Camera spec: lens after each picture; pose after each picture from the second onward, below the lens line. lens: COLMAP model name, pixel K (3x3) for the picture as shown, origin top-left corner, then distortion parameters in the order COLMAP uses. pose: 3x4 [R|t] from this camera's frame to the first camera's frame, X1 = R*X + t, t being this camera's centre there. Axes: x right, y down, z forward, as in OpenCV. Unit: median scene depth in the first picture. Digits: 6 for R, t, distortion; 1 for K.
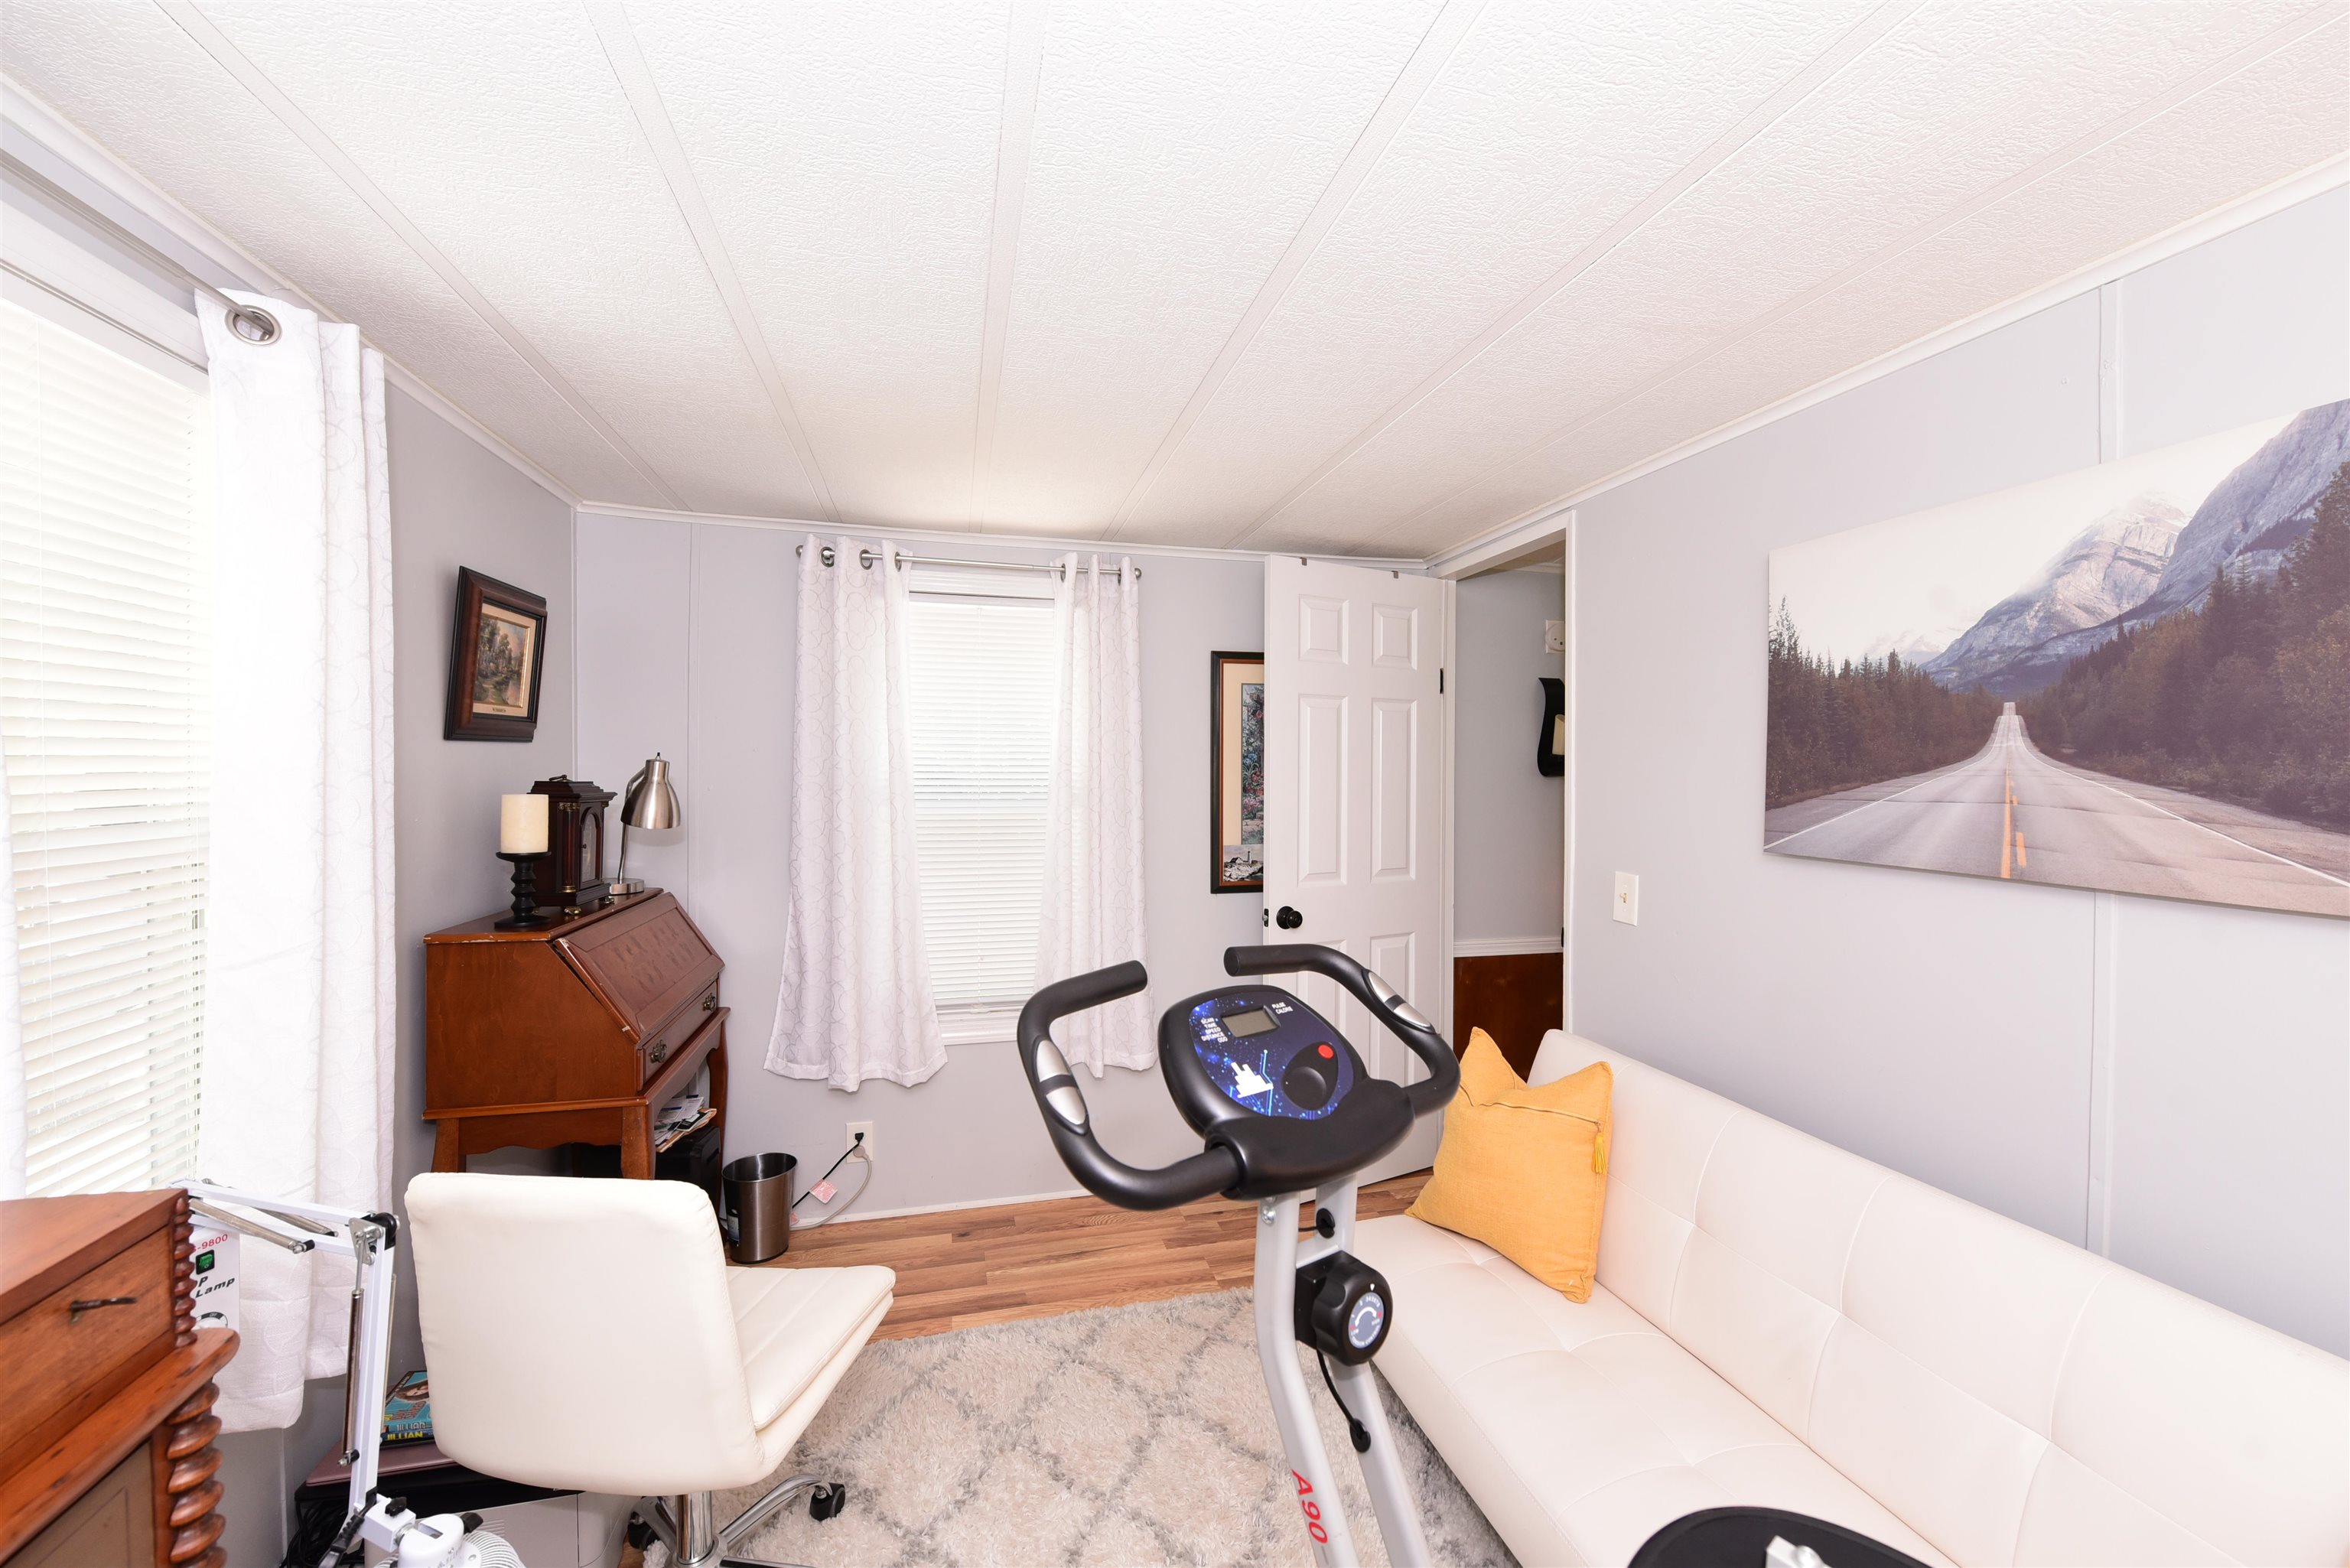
lens RADIAL K [[929.3, 0, 1194.2], [0, 929.3, 779.4], [0, 0, 1]] dist [-0.007837, -0.001087]
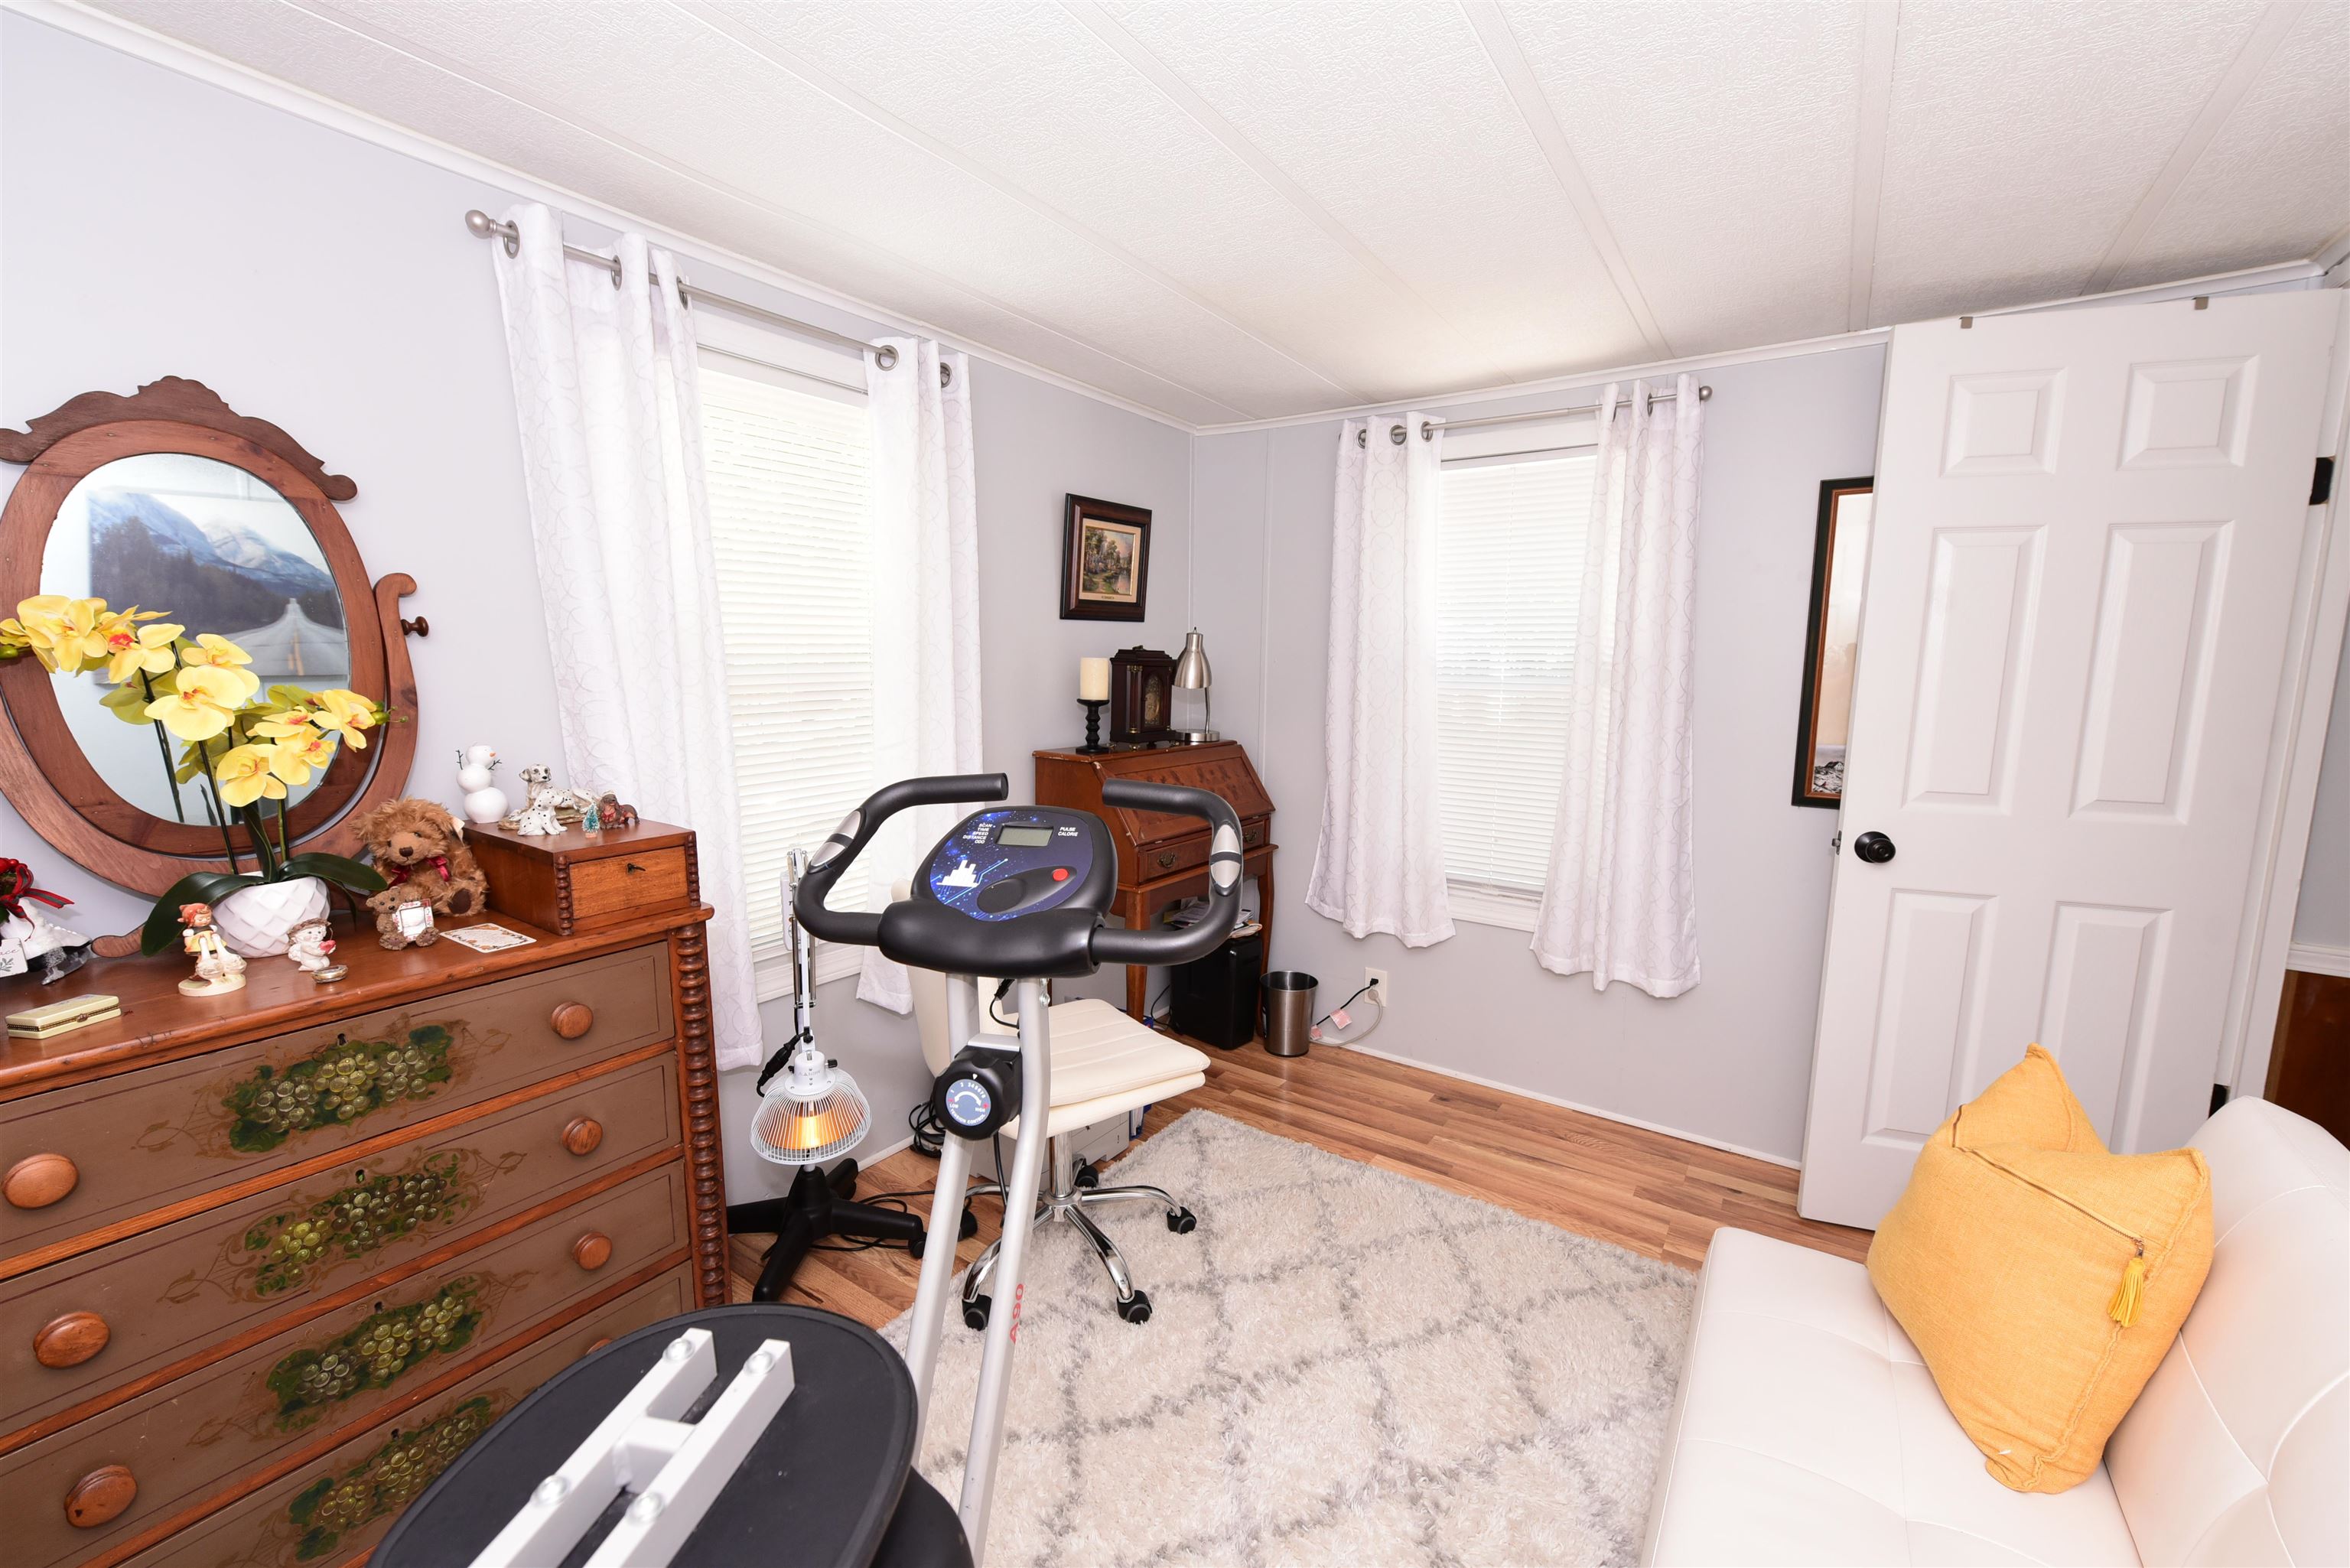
lens RADIAL K [[929.3, 0, 1178.0], [0, 929.3, 779.3], [0, 0, 1]] dist [-0.007837, -0.001087]
pose [[0.647568, 0.102587, -0.755071, 0.326112], [-0.015672, 0.992480, 0.121401, 0.019998], [0.761847, -0.066781, 0.644306, 0.146961]]
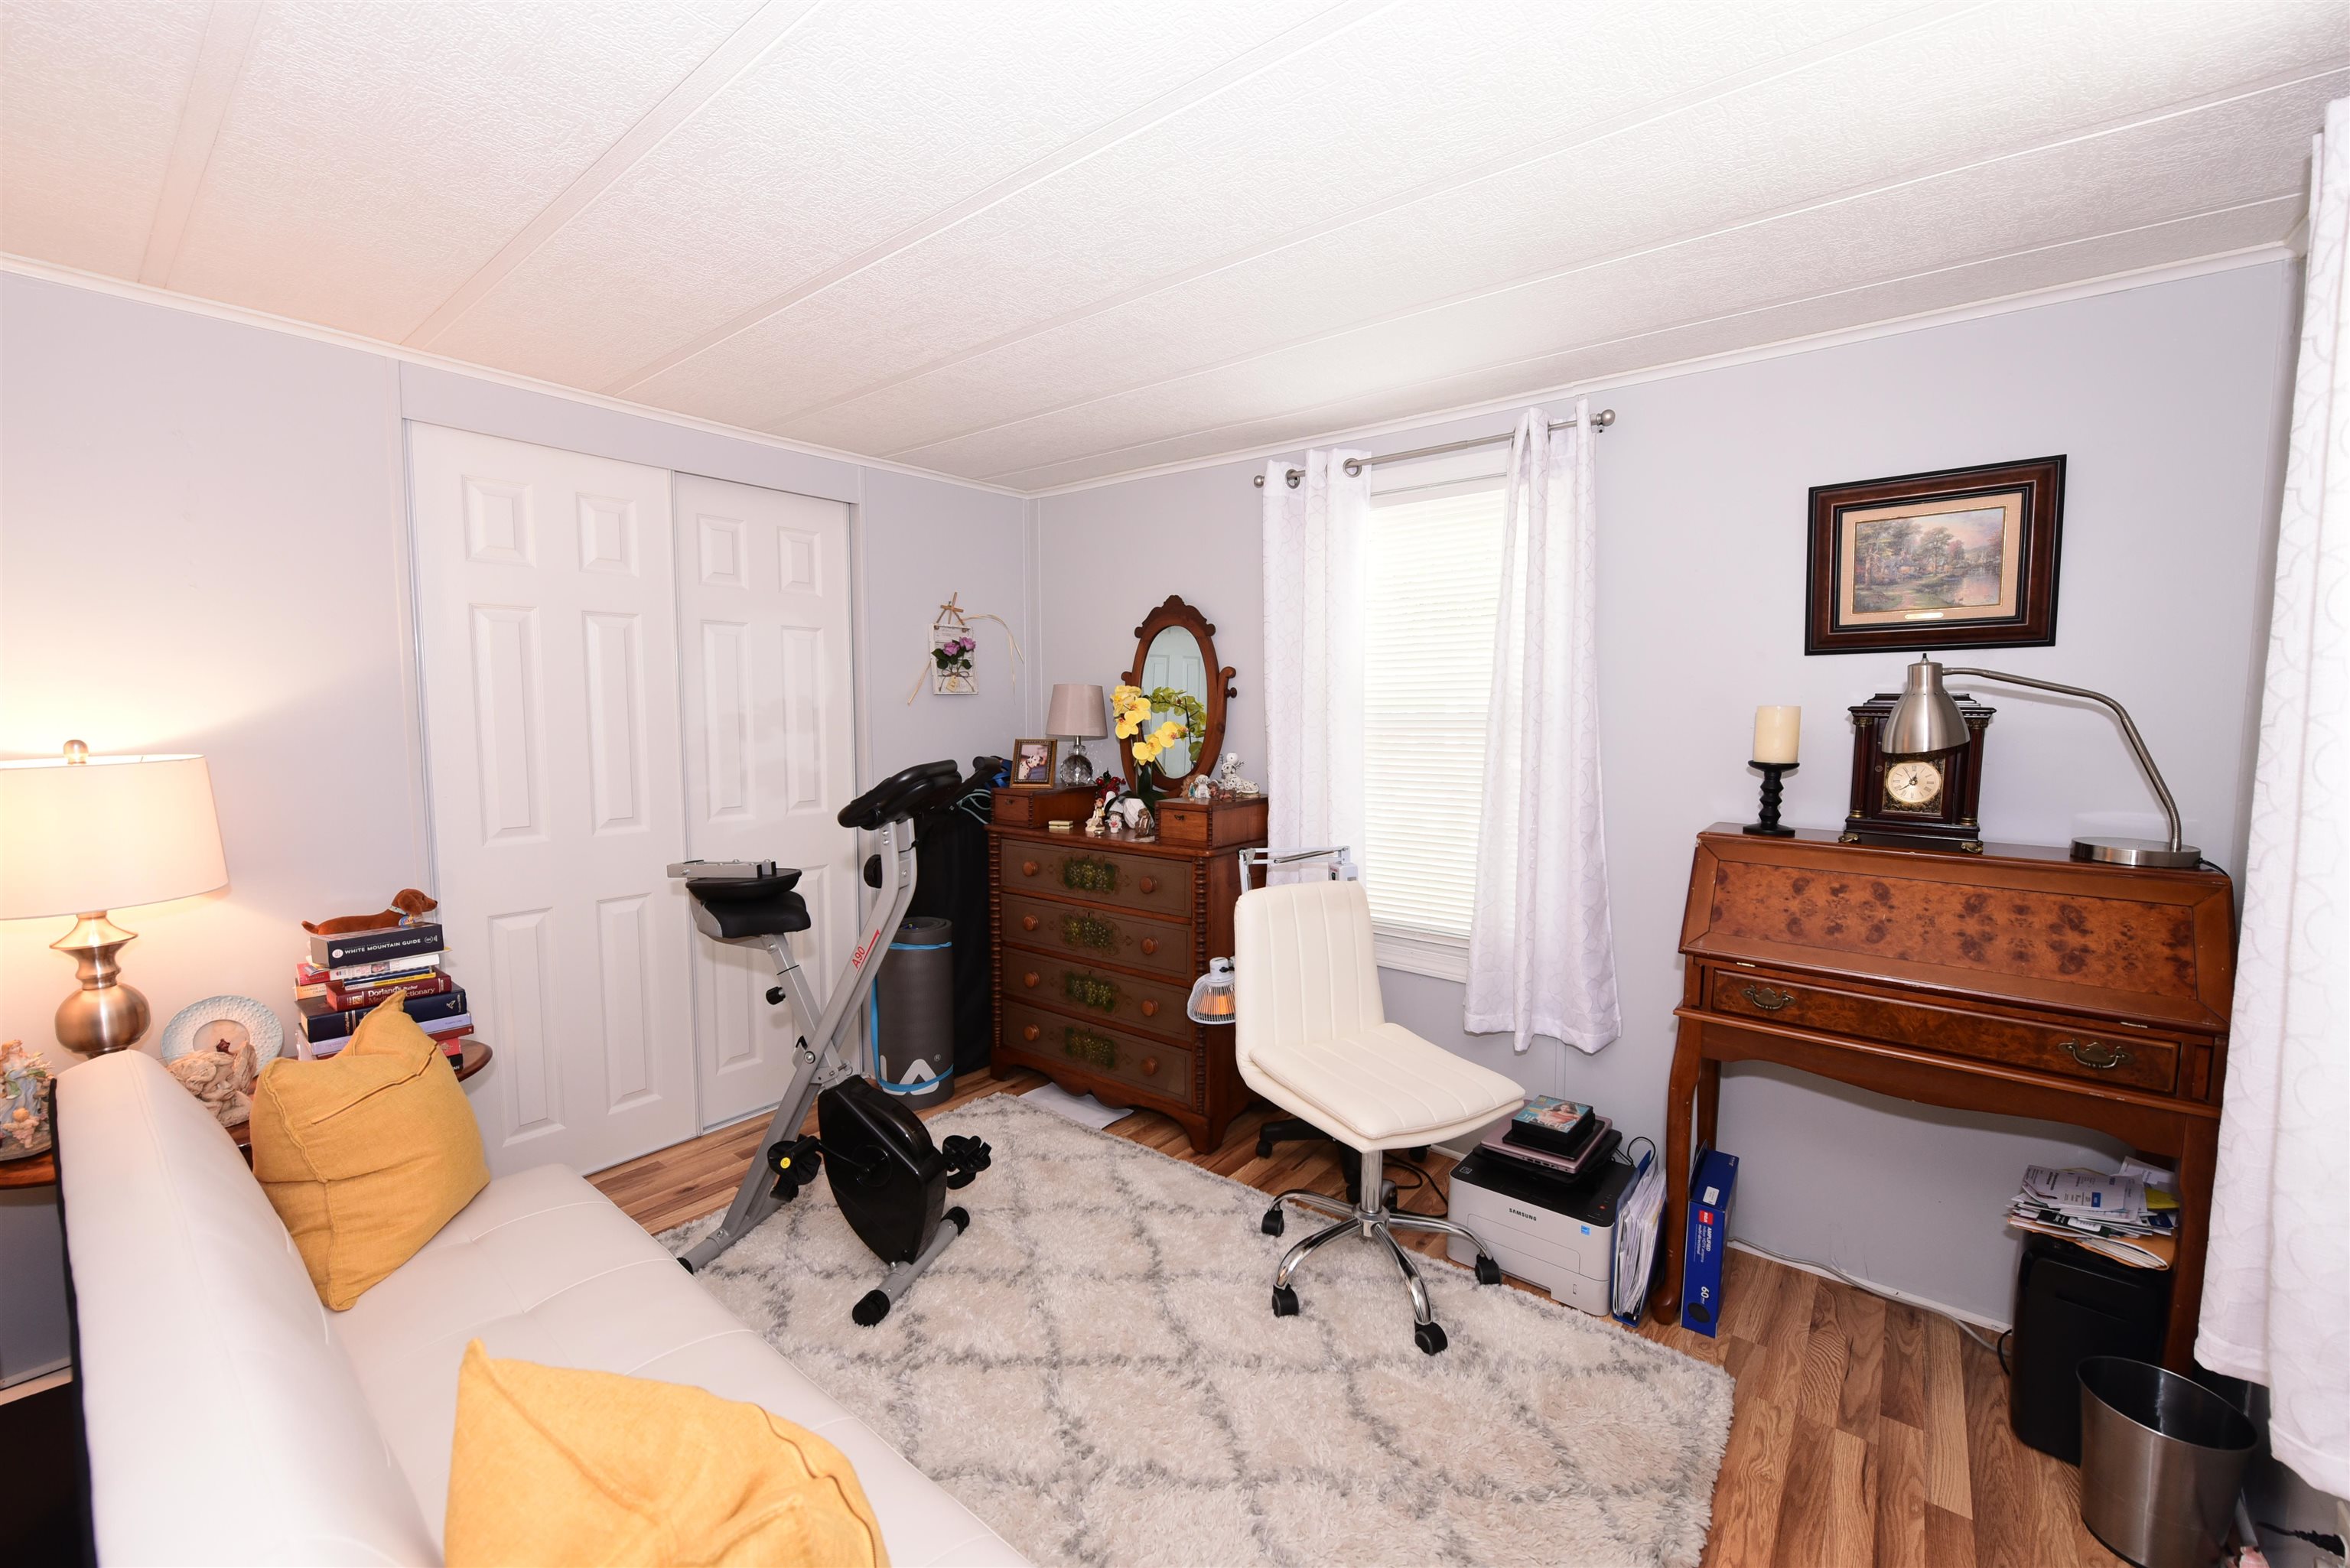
lens RADIAL K [[929.3, 0, 1166.0], [0, 929.3, 780.4], [0, 0, 1]] dist [-0.007837, -0.001087]
pose [[-0.810318, 0.035475, -0.584915, 0.321620], [-0.015230, 0.996554, 0.081540, 0.018936], [0.585792, 0.074981, -0.806985, 1.108753]]
